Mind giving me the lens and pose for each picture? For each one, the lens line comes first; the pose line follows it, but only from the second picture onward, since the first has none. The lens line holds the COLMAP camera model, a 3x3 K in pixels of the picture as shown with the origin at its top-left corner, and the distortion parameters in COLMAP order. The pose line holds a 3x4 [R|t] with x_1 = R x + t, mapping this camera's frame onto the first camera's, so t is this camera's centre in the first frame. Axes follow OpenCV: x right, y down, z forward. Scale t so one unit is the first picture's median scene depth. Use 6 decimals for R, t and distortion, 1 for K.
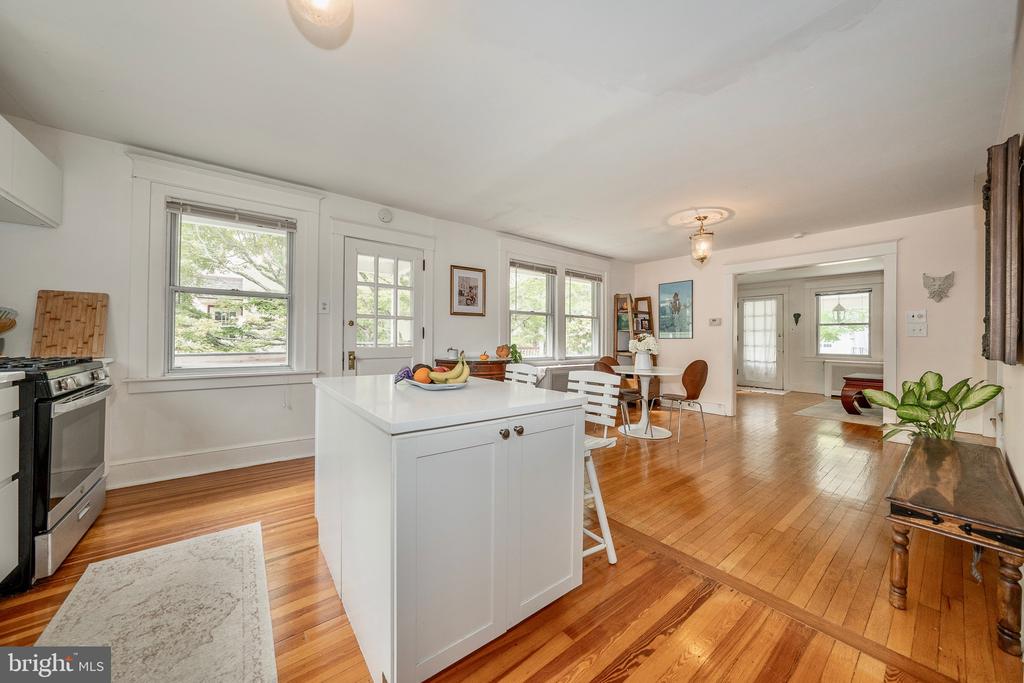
lens RADIAL K [[348.6, 0, 514.5], [0, 348.6, 338.0], [0, 0, 1]] dist [-0.015848, 0.000070]
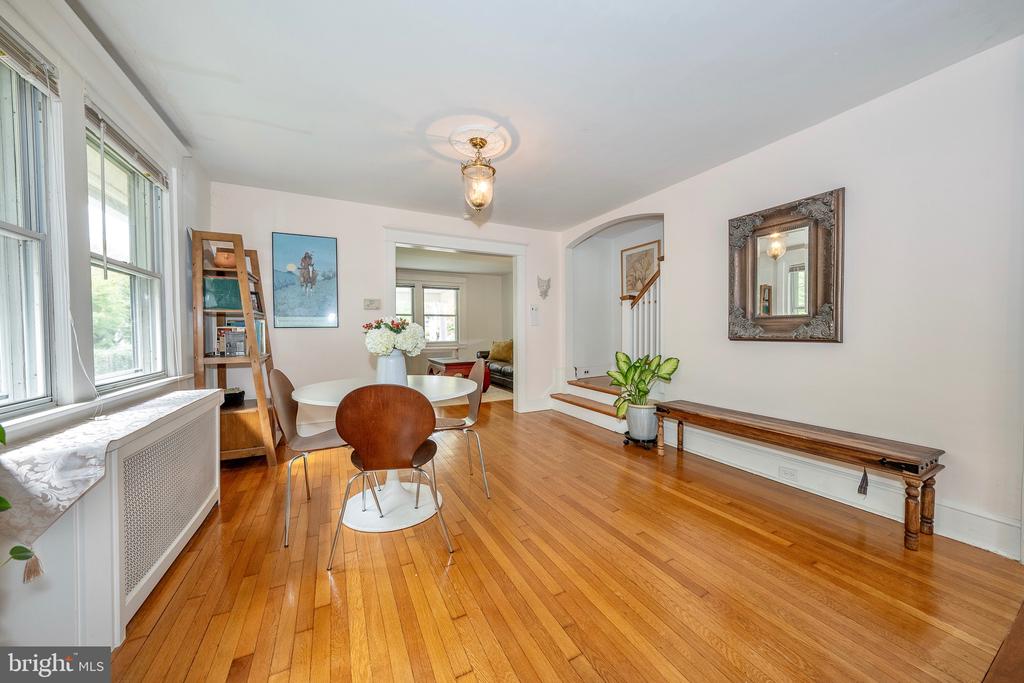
lens RADIAL K [[348.6, 0, 514.5], [0, 348.6, 338.0], [0, 0, 1]] dist [-0.015848, 0.000070]
pose [[0.175022, -0.030781, 0.984083, -0.089319], [0.002189, 0.999521, 0.030875, 0.004058], [-0.984562, -0.003250, 0.175006, 0.649541]]
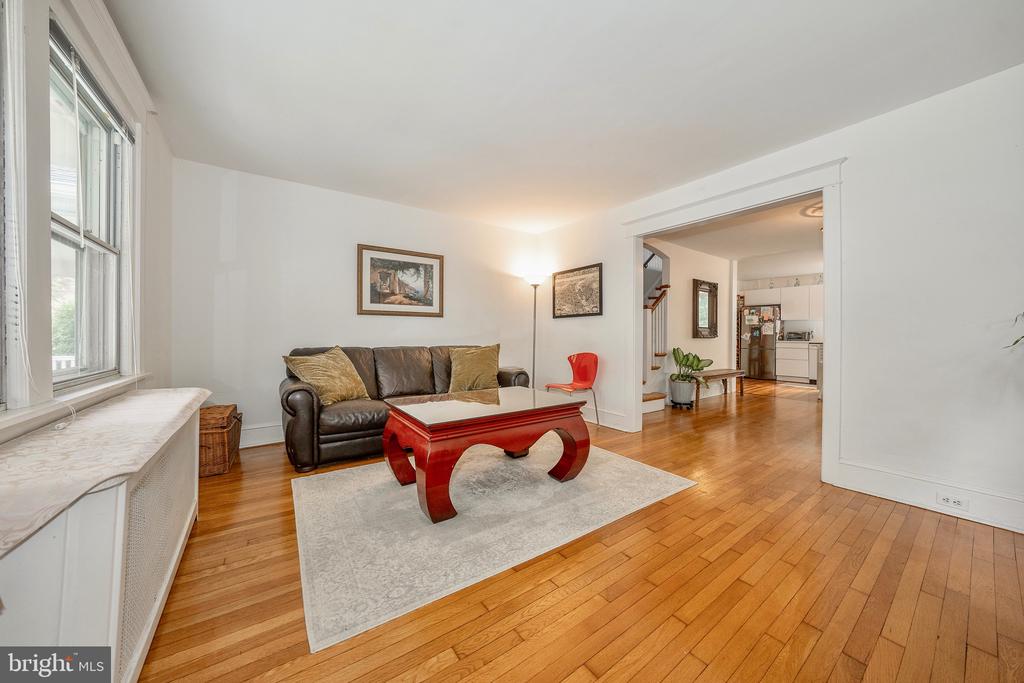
lens RADIAL K [[348.6, 0, 514.5], [0, 348.6, 338.0], [0, 0, 1]] dist [-0.015848, 0.000070]
pose [[-0.999048, -0.014661, 0.041085, 1.141462], [-0.014554, 0.999890, 0.002902, 0.033349], [-0.041123, 0.002301, -0.999151, 1.633729]]
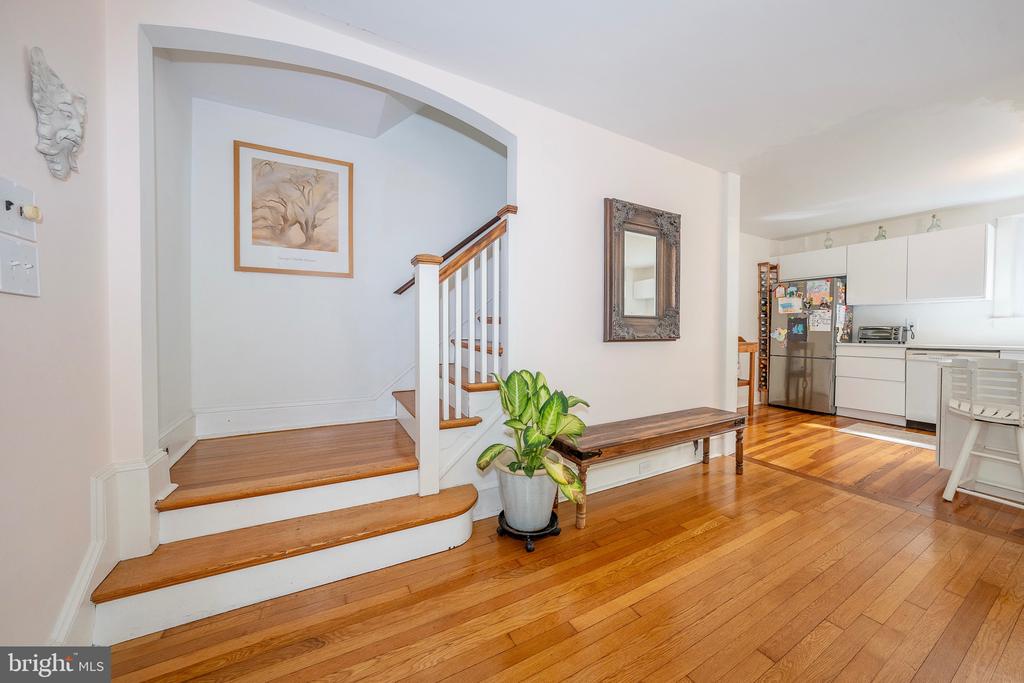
lens RADIAL K [[348.6, 0, 514.5], [0, 348.6, 338.0], [0, 0, 1]] dist [-0.015848, 0.000070]
pose [[-0.986439, -0.014871, 0.163451, 0.608333], [-0.012489, 0.999800, 0.015591, 0.015801], [-0.163650, 0.013339, -0.986428, 0.907567]]
